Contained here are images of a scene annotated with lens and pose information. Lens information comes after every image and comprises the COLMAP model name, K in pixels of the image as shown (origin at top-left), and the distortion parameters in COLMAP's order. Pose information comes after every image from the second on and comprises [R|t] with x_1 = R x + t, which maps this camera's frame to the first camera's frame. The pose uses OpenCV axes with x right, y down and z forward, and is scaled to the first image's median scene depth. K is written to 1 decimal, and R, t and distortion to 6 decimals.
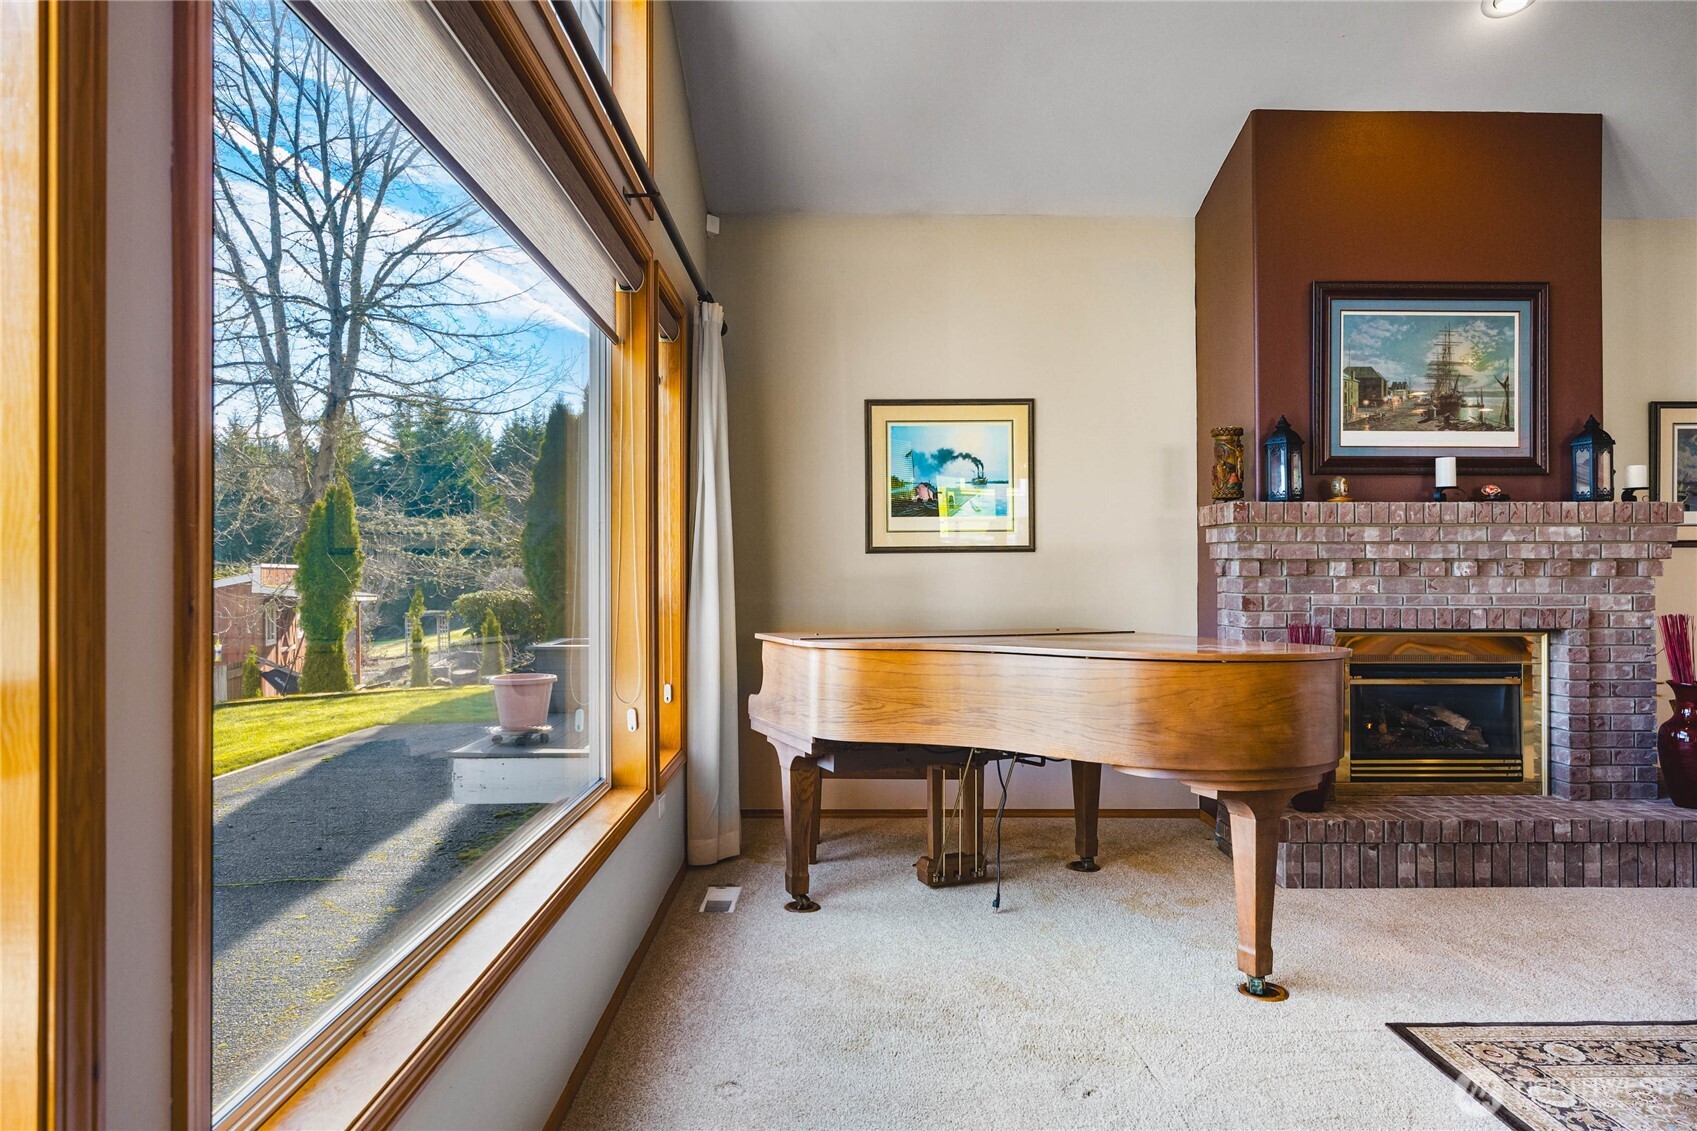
lens RADIAL K [[978.7, 0, 845.6], [0, 978.7, 566.7], [0, 0, 1]] dist [0.002808, -0.000472]
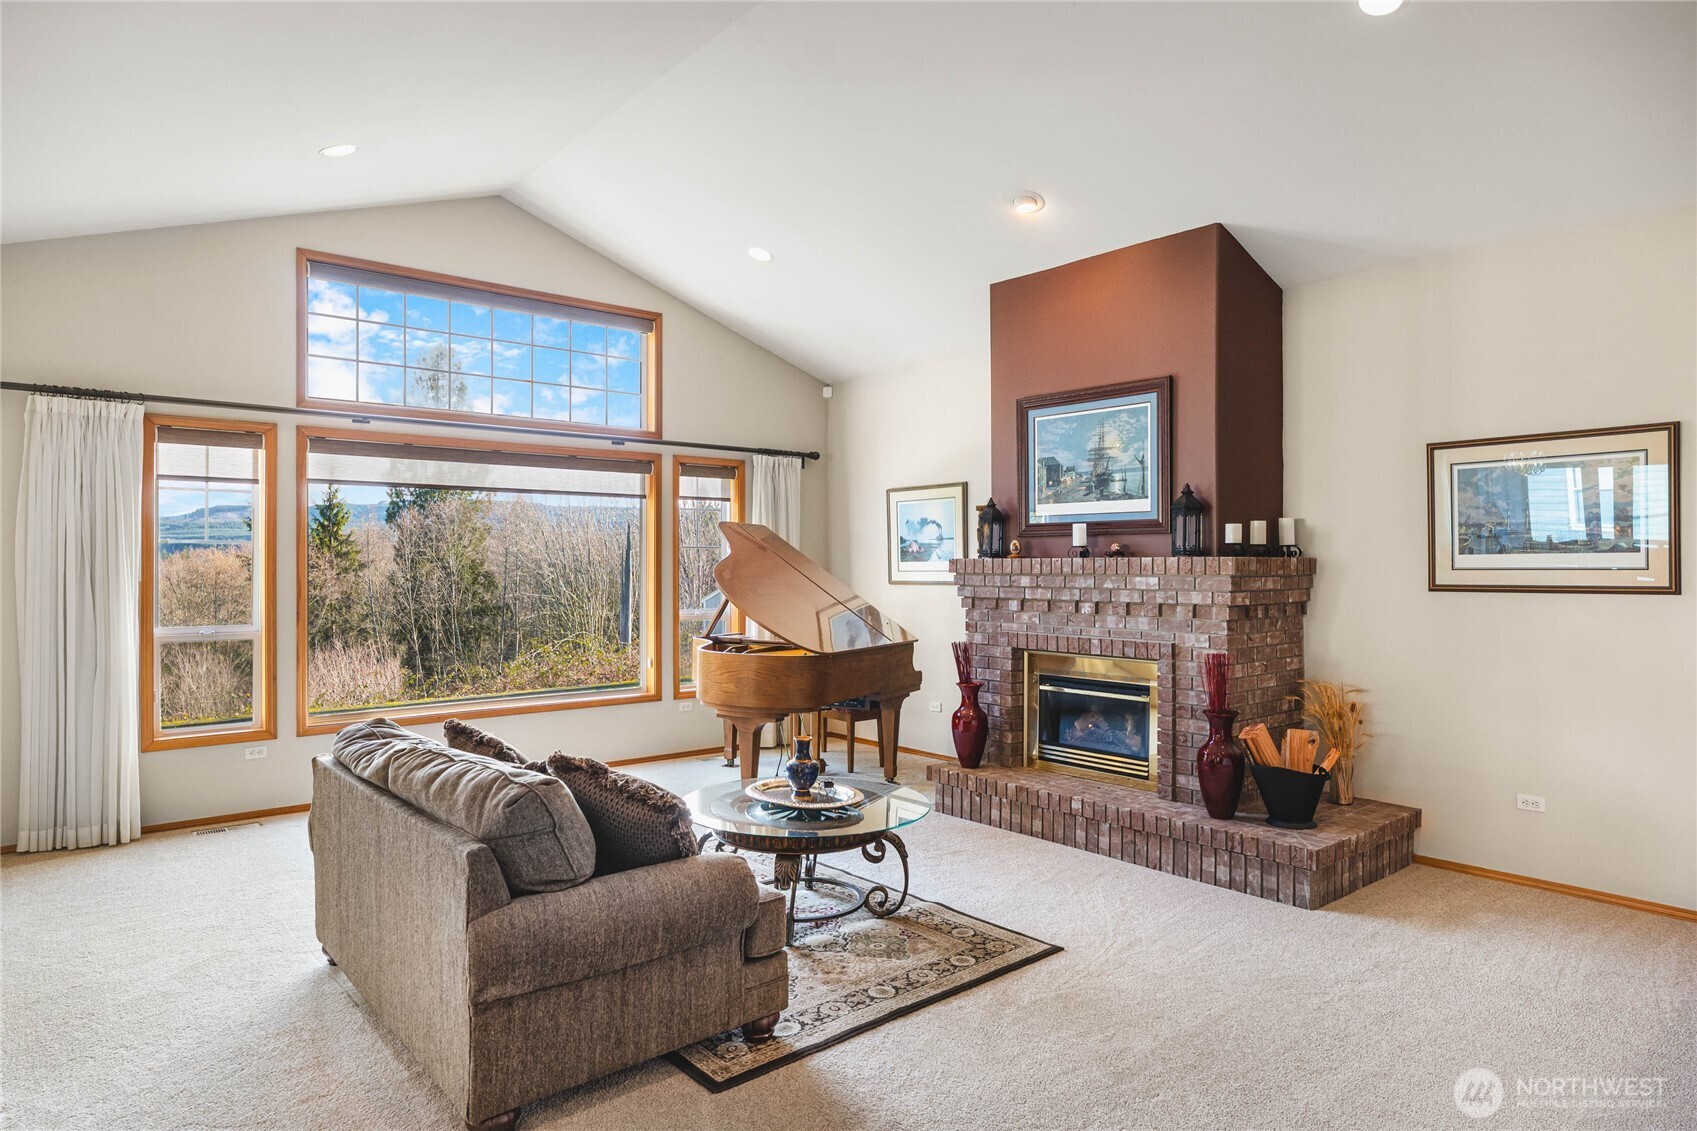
lens RADIAL K [[978.7, 0, 848.4], [0, 978.7, 564.9], [0, 0, 1]] dist [0.002808, -0.000472]
pose [[0.646894, -0.000214, -0.762580, 1.385952], [0.000845, 1.000000, 0.000436, -0.055193], [0.762580, -0.000927, 0.646893, -0.091774]]
